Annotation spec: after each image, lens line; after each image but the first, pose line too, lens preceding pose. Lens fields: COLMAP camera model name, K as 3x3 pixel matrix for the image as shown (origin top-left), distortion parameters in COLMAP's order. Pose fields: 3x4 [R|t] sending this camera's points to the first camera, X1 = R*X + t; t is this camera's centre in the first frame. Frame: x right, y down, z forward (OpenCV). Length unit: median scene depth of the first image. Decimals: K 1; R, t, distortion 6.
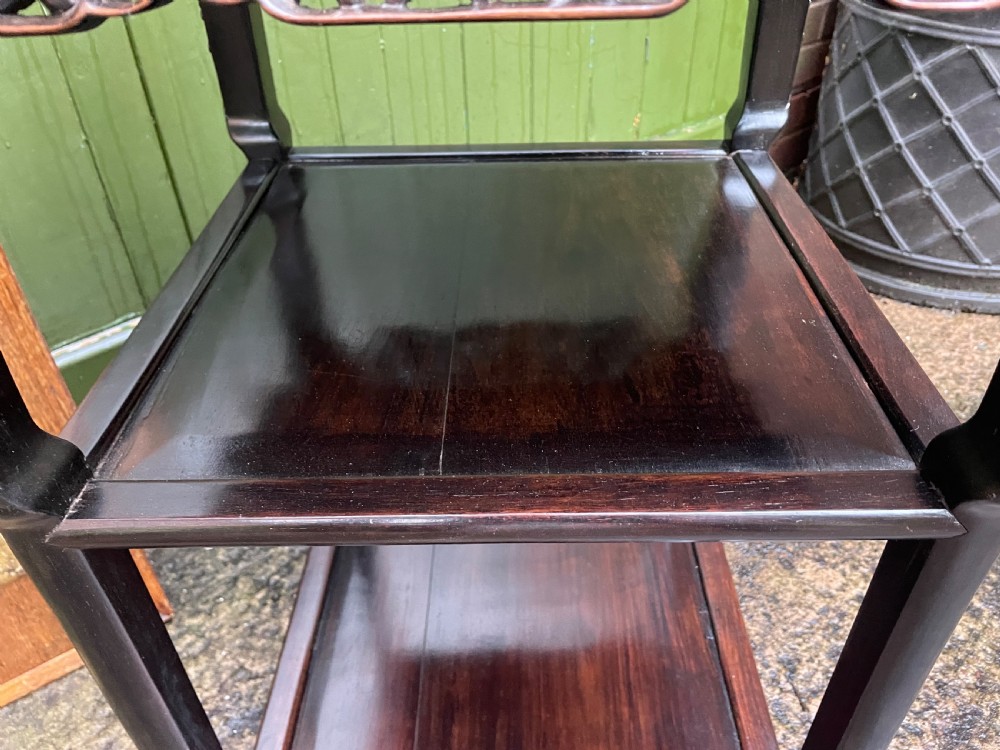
lens RADIAL K [[768.9, 0, 513.3], [0, 768.9, 378.8], [0, 0, 1]] dist [0.078064, -0.118991]
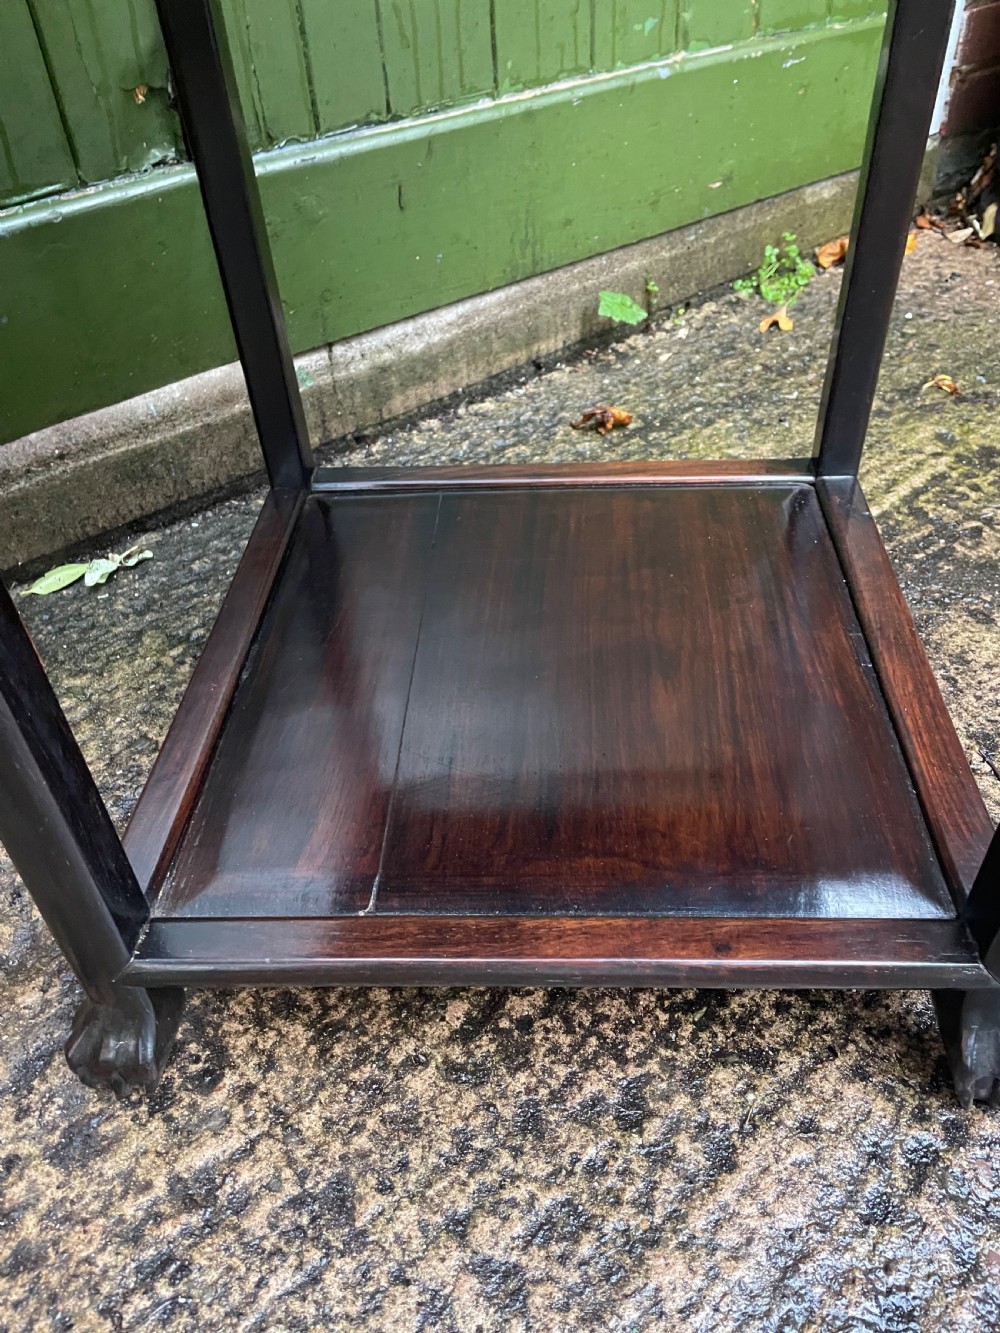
lens RADIAL K [[1019.9, 0, 516.4], [0, 1019.9, 674.1], [0, 0, 1]] dist [0.081474, -0.115525]
pose [[0.998772, 0.009443, -0.048630, 0.011008], [-0.005679, 0.997017, 0.076974, 0.236626], [0.049212, -0.076604, 0.995846, 0.137489]]
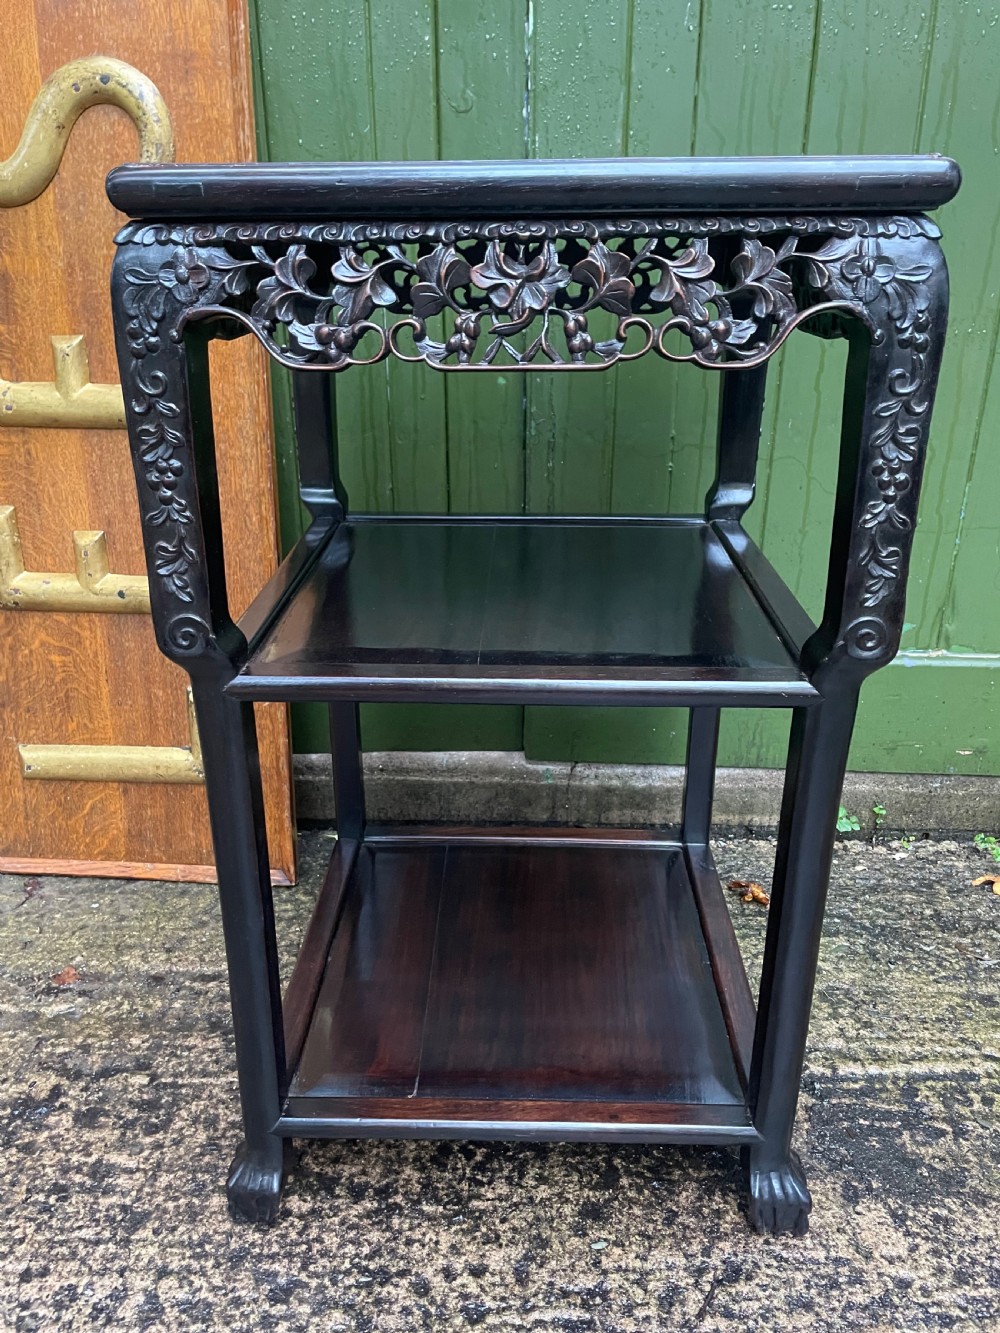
lens RADIAL K [[1019.9, 0, 486.5], [0, 1019.9, 653.4], [0, 0, 1]] dist [0.081474, -0.115525]
pose [[0.721268, 0.278214, -0.634326, 0.615212], [-0.424970, 0.900912, -0.088078, 0.015538], [0.546967, 0.333098, 0.768032, -0.095636]]
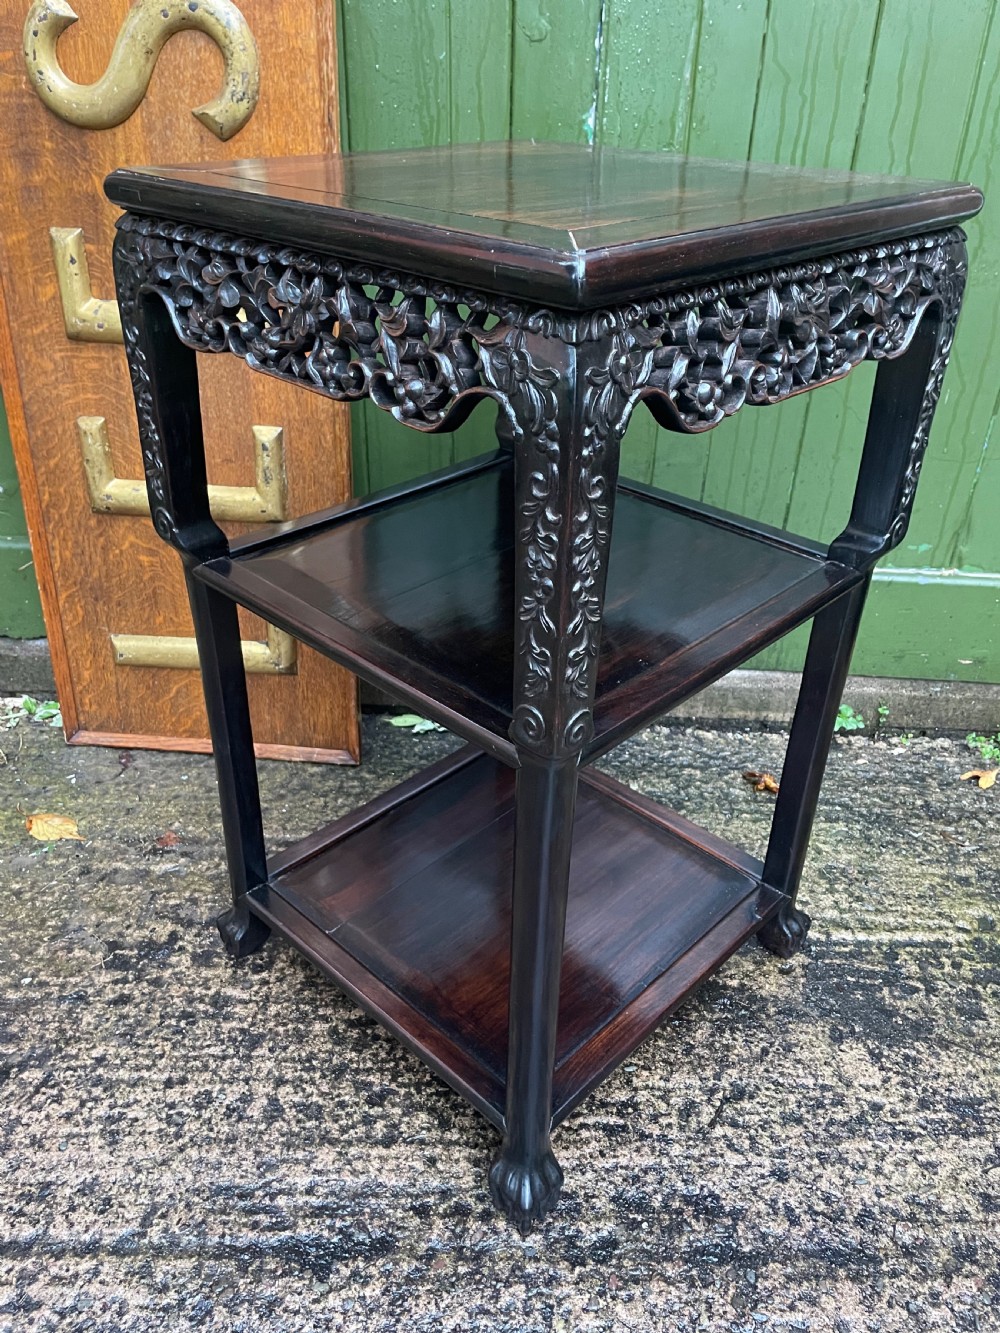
lens RADIAL K [[1019.9, 0, 486.9], [0, 1019.9, 666.5], [0, 0, 1]] dist [0.081474, -0.115525]
pose [[0.711740, 0.391173, -0.583446, 0.627562], [-0.447312, 0.892811, 0.052917, -0.020698], [0.541607, 0.223319, 0.810426, -0.273449]]
